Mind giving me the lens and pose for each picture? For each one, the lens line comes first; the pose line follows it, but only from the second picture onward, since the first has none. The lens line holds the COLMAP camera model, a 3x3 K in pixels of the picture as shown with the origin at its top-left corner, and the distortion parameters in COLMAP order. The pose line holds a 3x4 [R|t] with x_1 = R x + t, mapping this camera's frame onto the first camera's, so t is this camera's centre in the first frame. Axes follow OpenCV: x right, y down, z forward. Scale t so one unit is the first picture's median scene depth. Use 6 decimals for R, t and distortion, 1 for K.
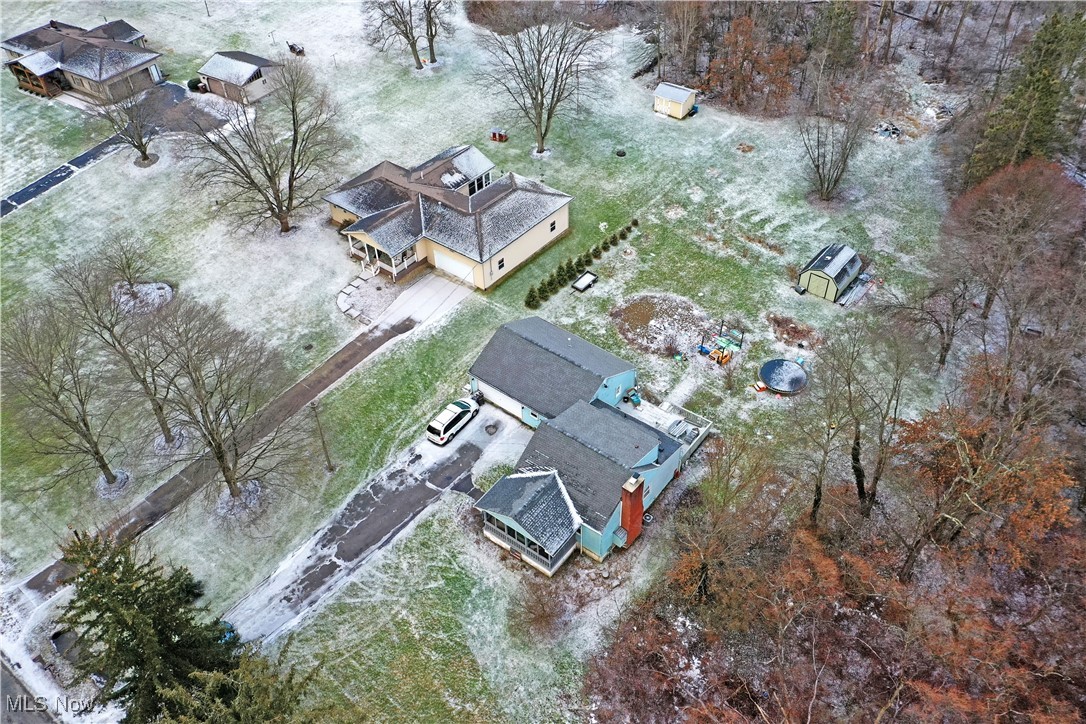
lens RADIAL K [[865.5, 0, 539.5], [0, 865.5, 360.4], [0, 0, 1]] dist [0.016816, 0.010393]
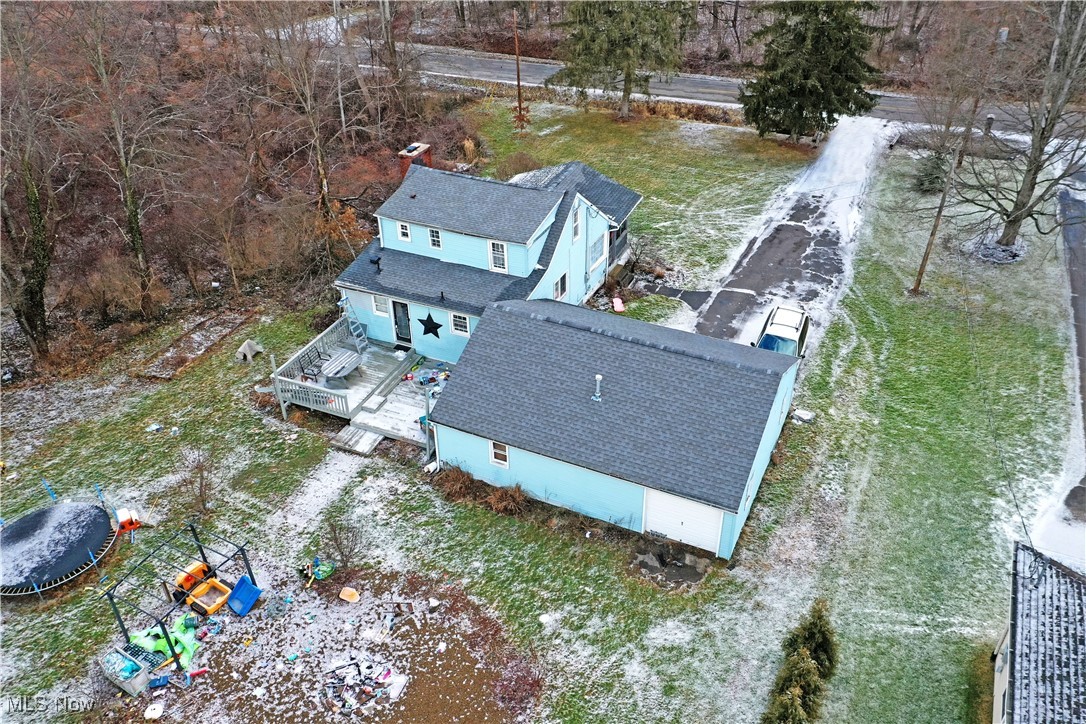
lens RADIAL K [[865.5, 0, 539.5], [0, 865.5, 360.4], [0, 0, 1]] dist [0.016816, 0.010393]
pose [[-0.971375, 0.164977, -0.170919, 0.127448], [-0.130498, 0.230618, 0.964254, -0.405489], [0.198497, 0.958957, -0.202488, 1.068006]]
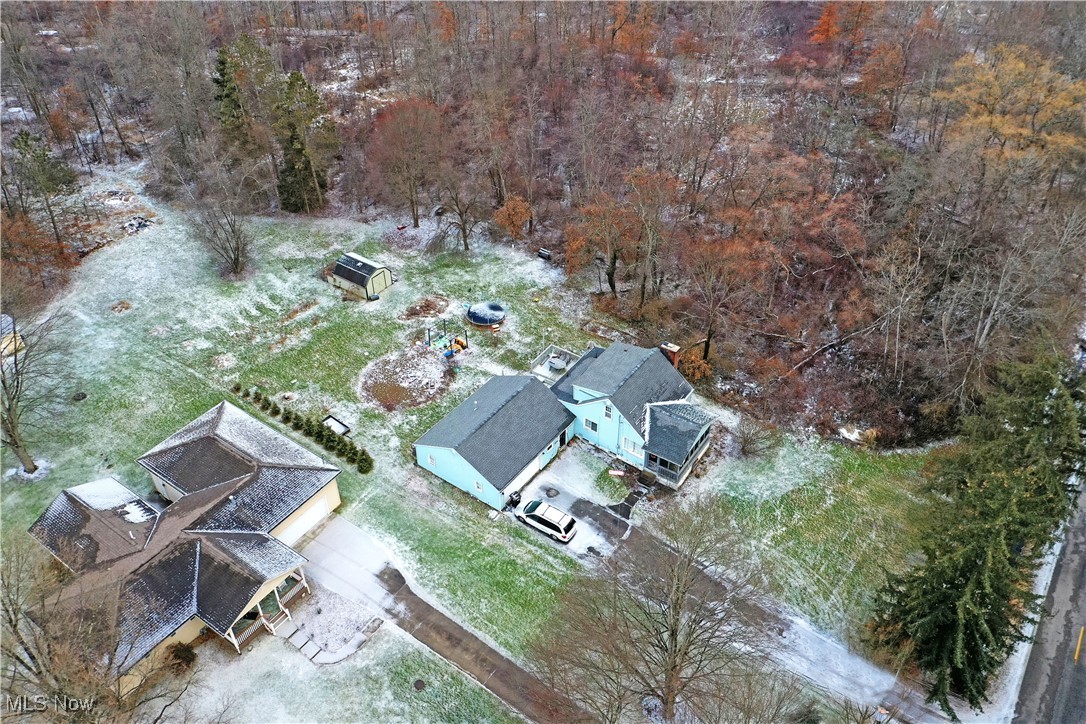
lens RADIAL K [[865.5, 0, 539.5], [0, 865.5, 360.4], [0, 0, 1]] dist [0.016816, 0.010393]
pose [[-0.055000, -0.604505, 0.794701, -0.741152], [0.687691, 0.554110, 0.469088, -0.473369], [-0.723917, 0.572308, 0.385237, 0.530213]]
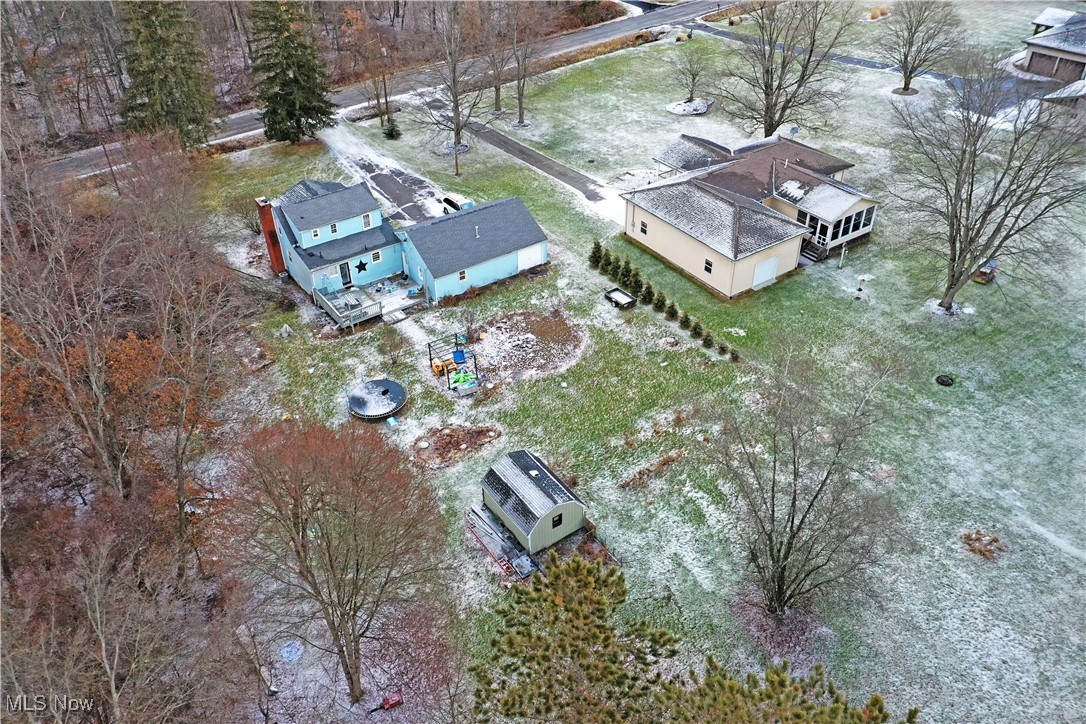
lens RADIAL K [[865.5, 0, 539.5], [0, 865.5, 360.4], [0, 0, 1]] dist [0.016816, 0.010393]
pose [[-0.289888, 0.593302, -0.750971, 0.839700], [-0.632221, 0.470375, 0.615666, -0.602405], [0.718514, 0.653254, 0.238742, 0.915973]]
